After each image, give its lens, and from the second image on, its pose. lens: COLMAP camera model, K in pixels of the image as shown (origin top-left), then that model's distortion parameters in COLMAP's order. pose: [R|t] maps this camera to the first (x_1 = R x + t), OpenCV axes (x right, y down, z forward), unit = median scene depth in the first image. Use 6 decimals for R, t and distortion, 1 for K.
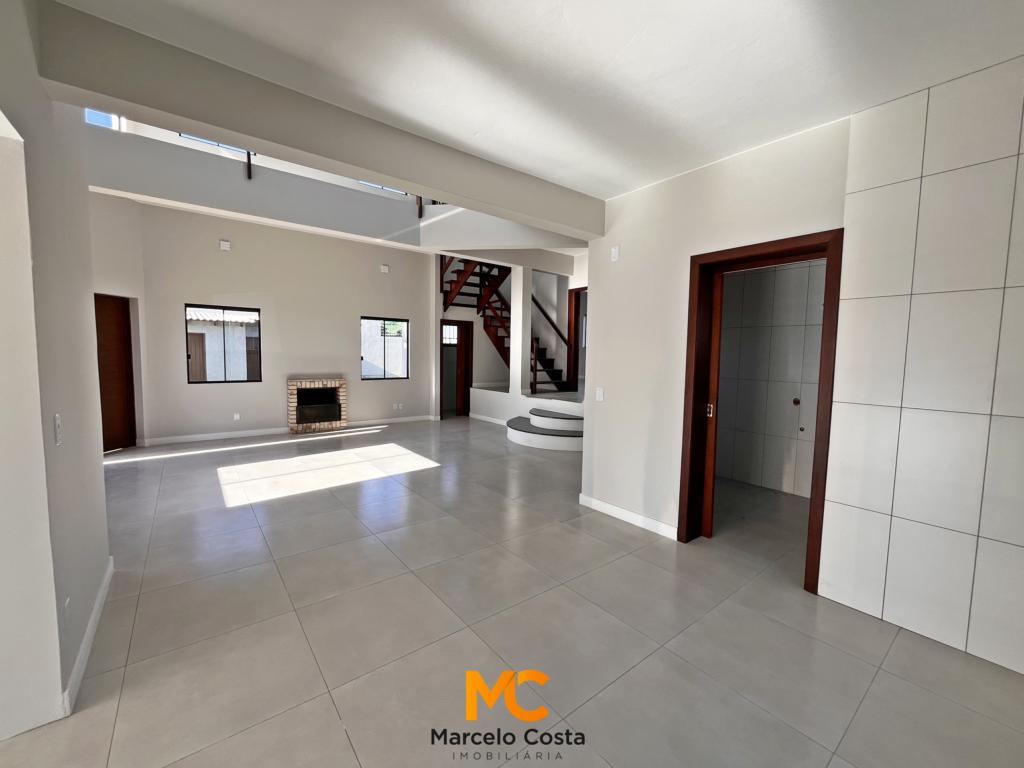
lens RADIAL K [[410.8, 0, 512.0], [0, 410.8, 384.0], [0, 0, 1]] dist [-0.002059, -0.000092]
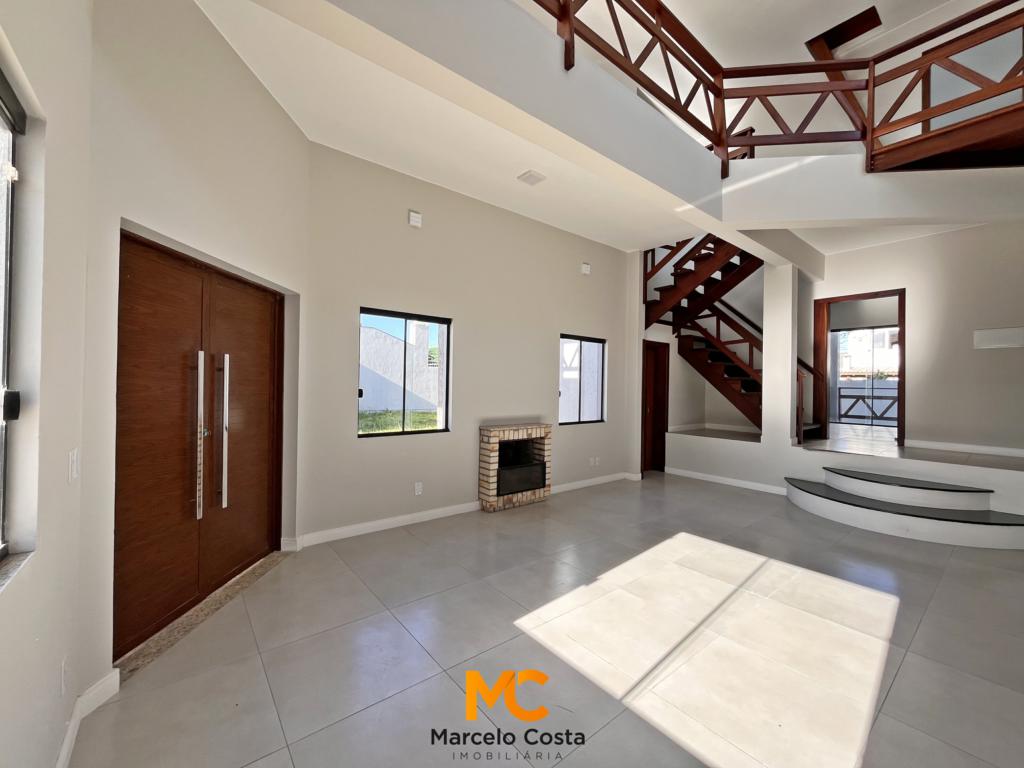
lens RADIAL K [[411.9, 0, 509.0], [0, 411.9, 382.3], [0, 0, 1]] dist [-0.002650, -0.000193]
pose [[0.999669, 0.000508, 0.025728, -0.496806], [0.001458, 0.997081, -0.076338, -0.030413], [-0.025692, 0.076350, 0.996750, 0.327067]]
